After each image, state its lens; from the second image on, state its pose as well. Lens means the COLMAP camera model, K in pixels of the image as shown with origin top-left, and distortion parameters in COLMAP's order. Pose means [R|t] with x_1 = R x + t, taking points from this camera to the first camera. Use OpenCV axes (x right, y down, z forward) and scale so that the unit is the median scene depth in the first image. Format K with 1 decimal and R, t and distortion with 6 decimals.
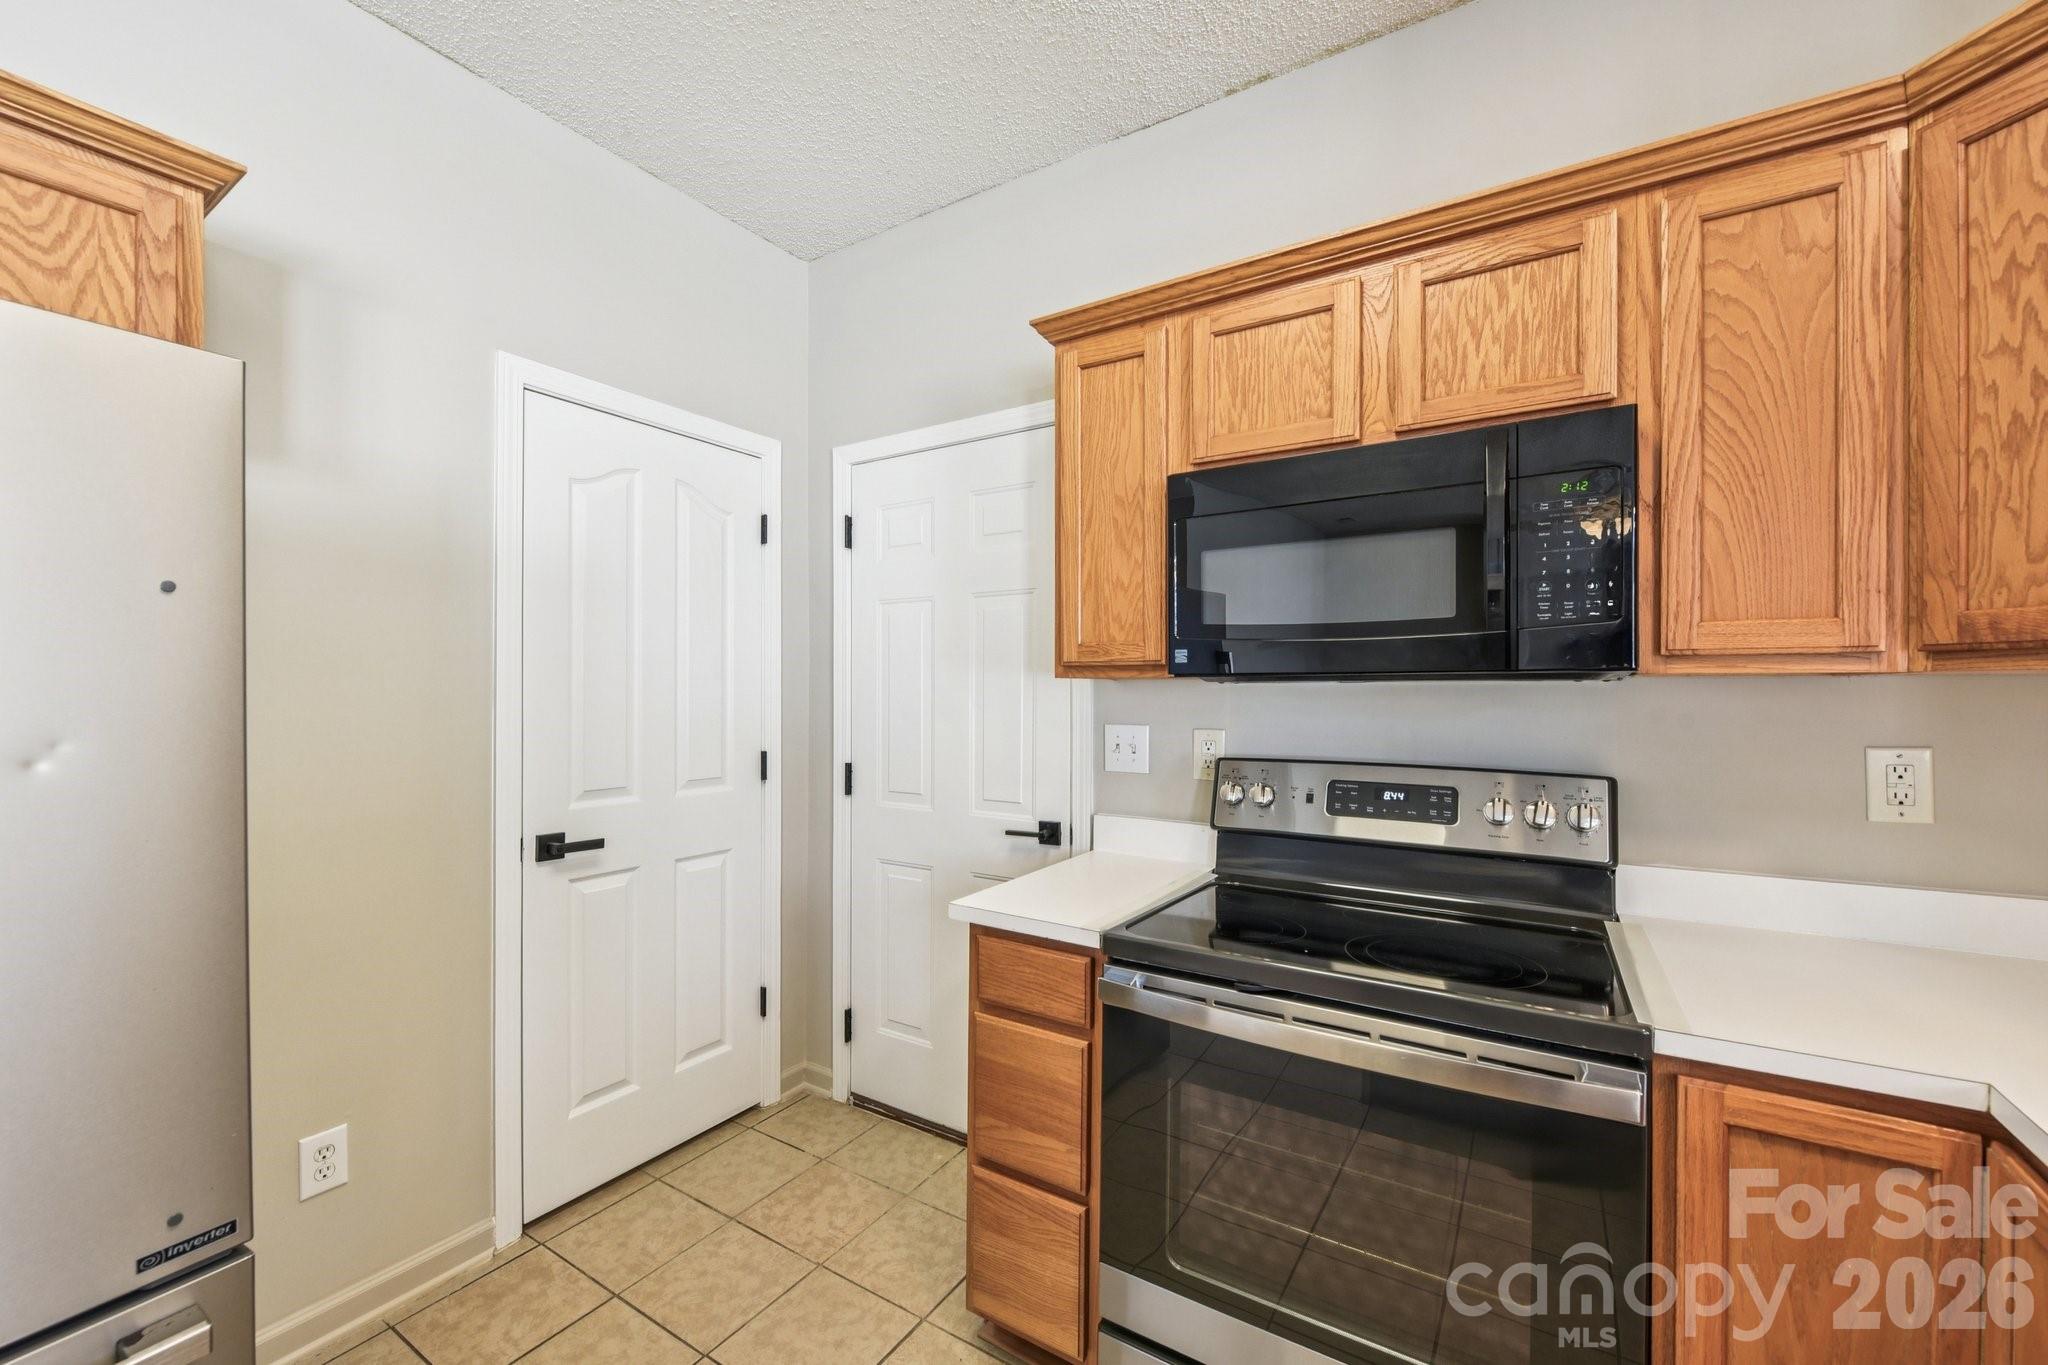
lens RADIAL K [[817.0, 0, 1020.0], [0, 817.0, 693.6], [0, 0, 1]] dist [0.000299, -0.001922]
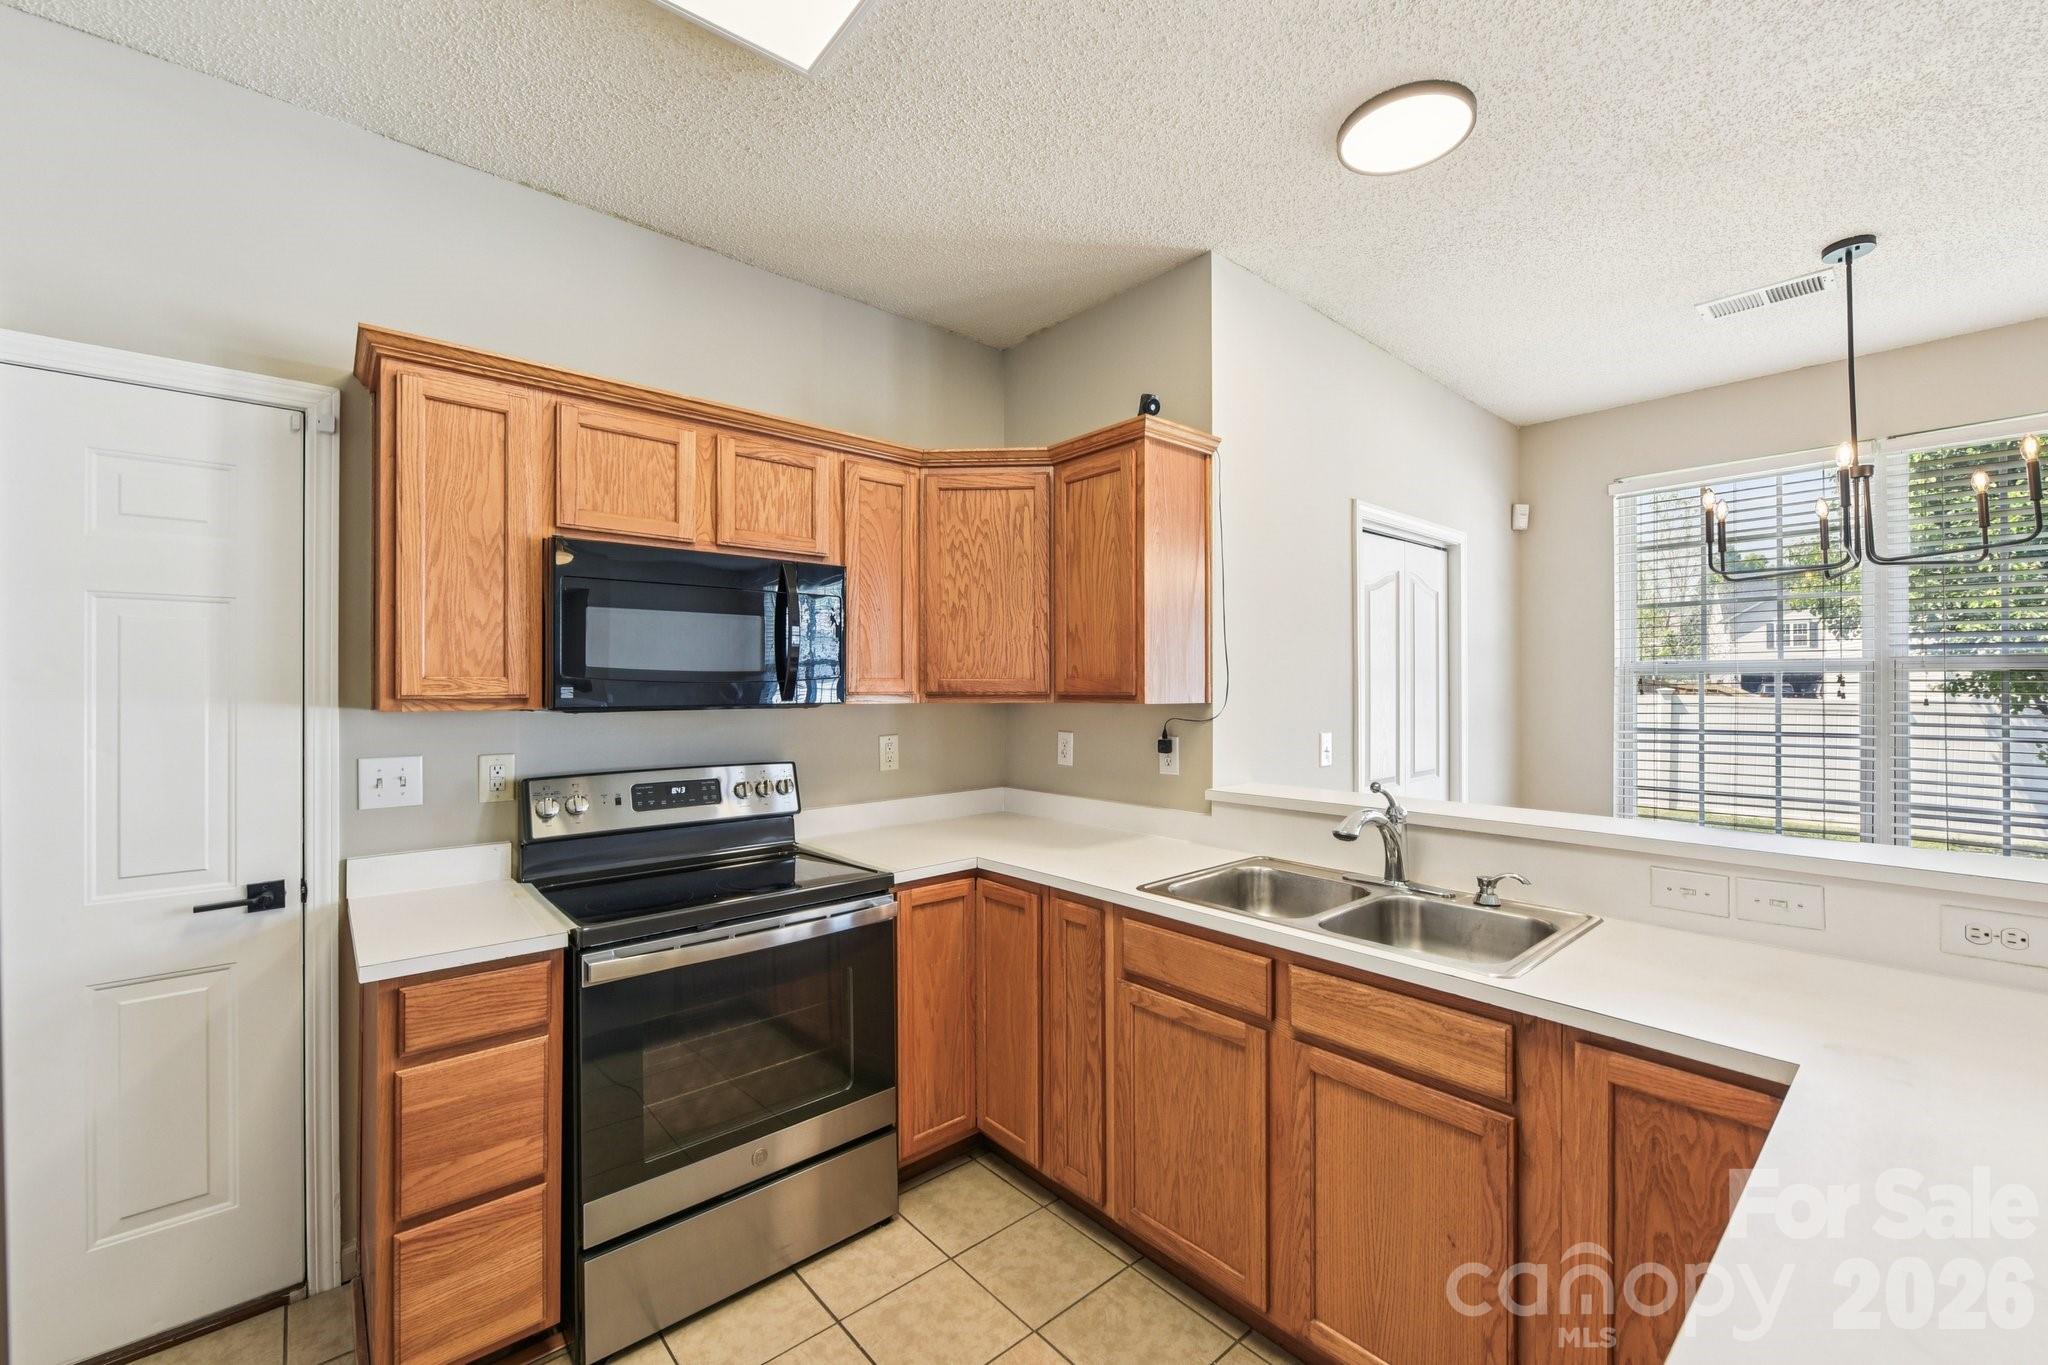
lens RADIAL K [[817.0, 0, 1036.8], [0, 817.0, 687.5], [0, 0, 1]] dist [0.000299, -0.001922]
pose [[0.272547, -0.002409, 0.962139, -0.744261], [0.007695, 0.999970, 0.000324, -0.047941], [-0.962112, 0.007315, 0.272557, 0.027476]]
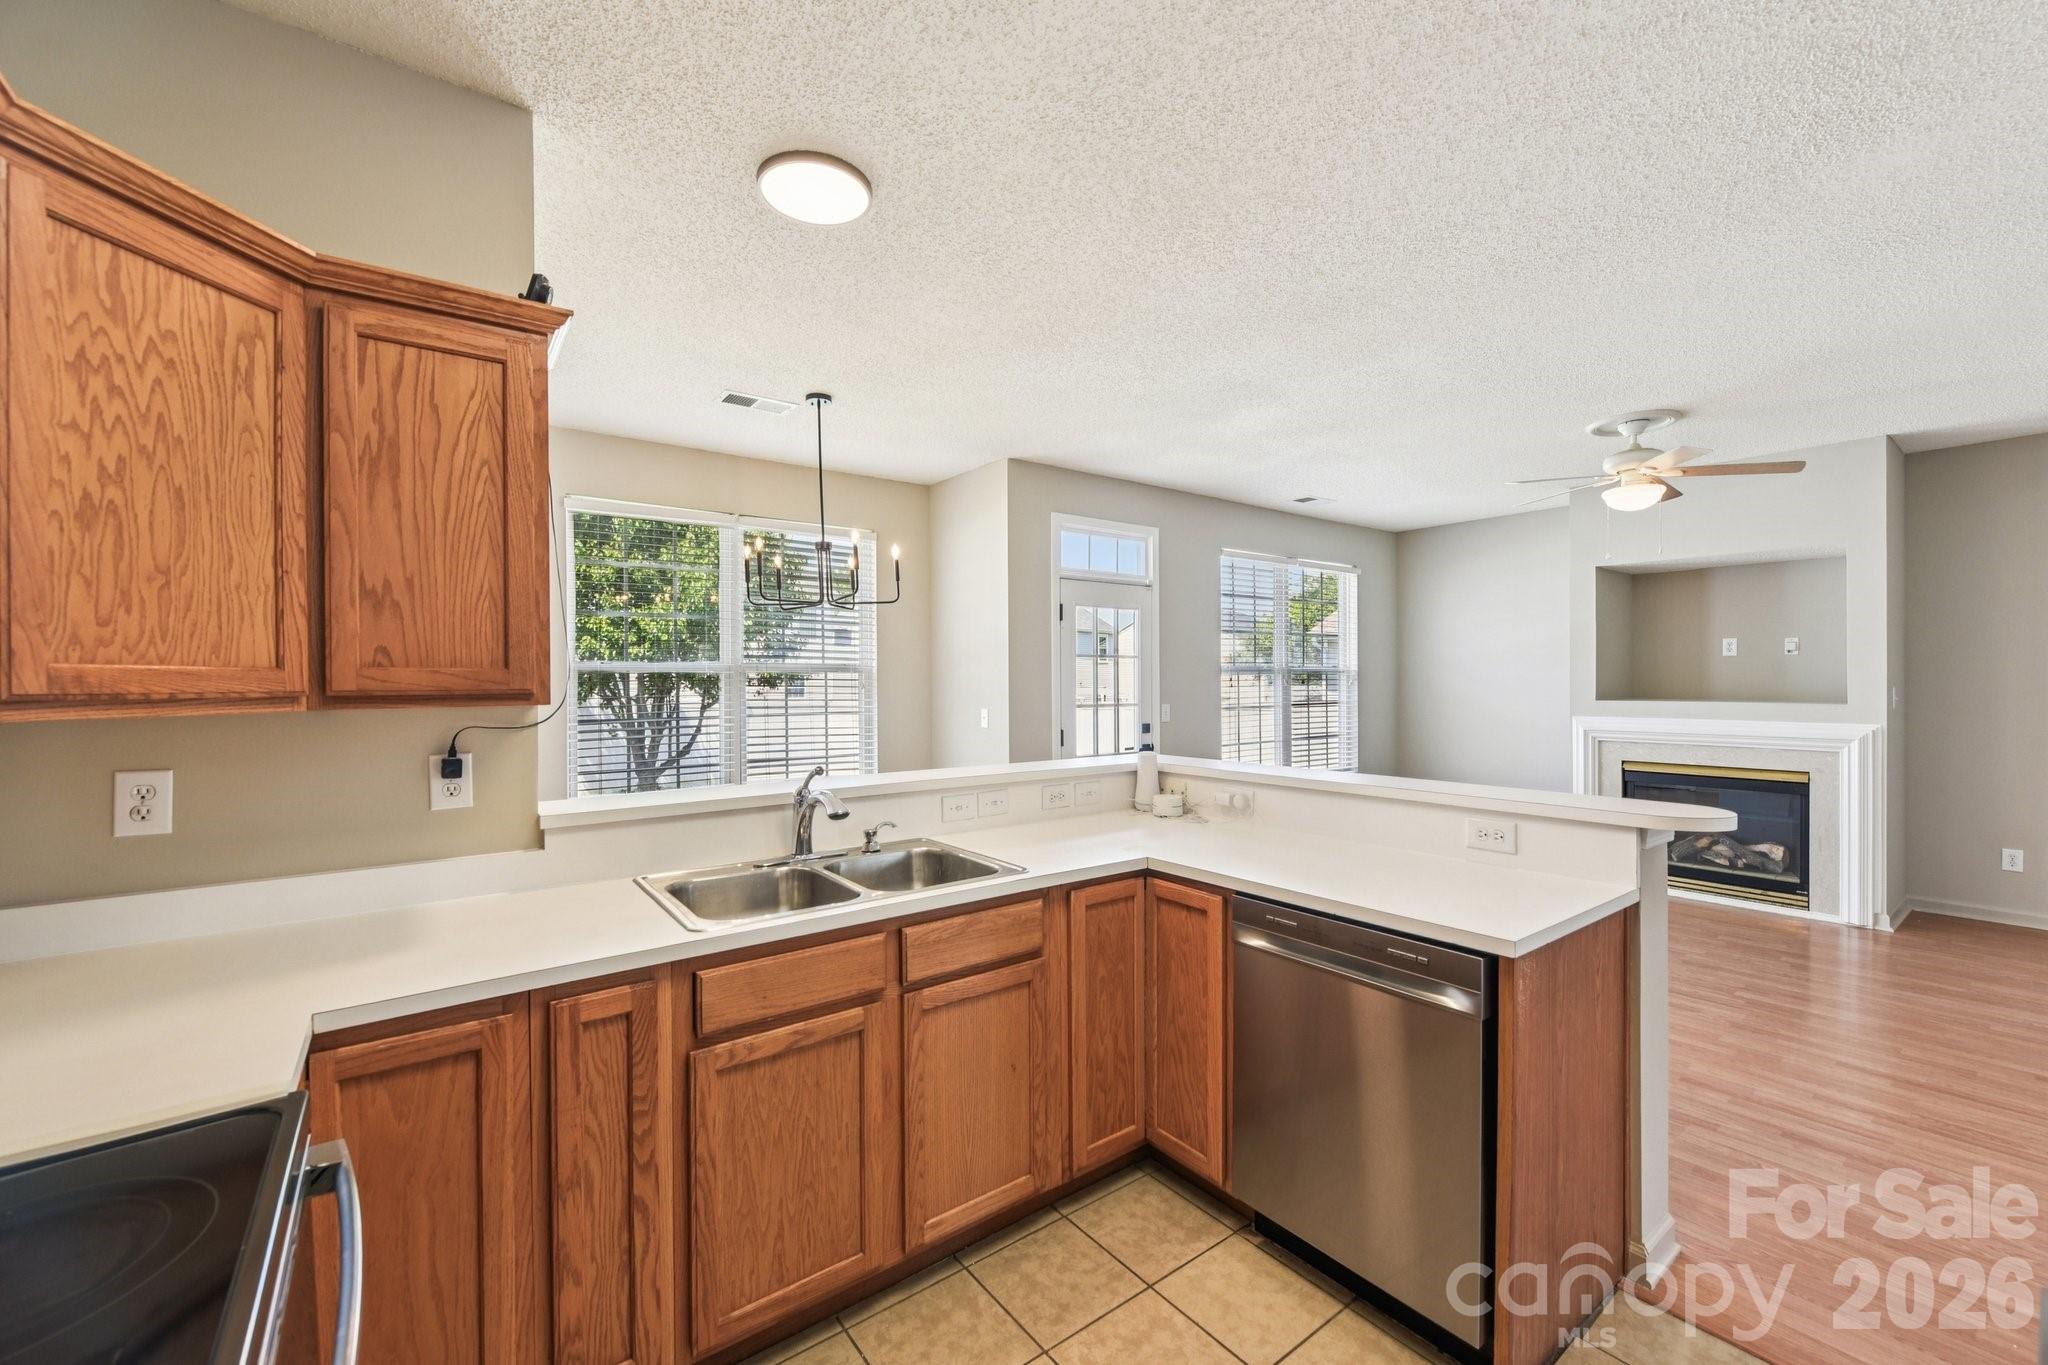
lens RADIAL K [[817.0, 0, 1019.1], [0, 817.0, 683.0], [0, 0, 1]] dist [0.000299, -0.001922]
pose [[-0.936852, 0.003041, 0.349714, -0.234172], [0.006410, 0.999944, 0.008476, -0.050477], [-0.349669, 0.010182, -0.936818, 1.002367]]
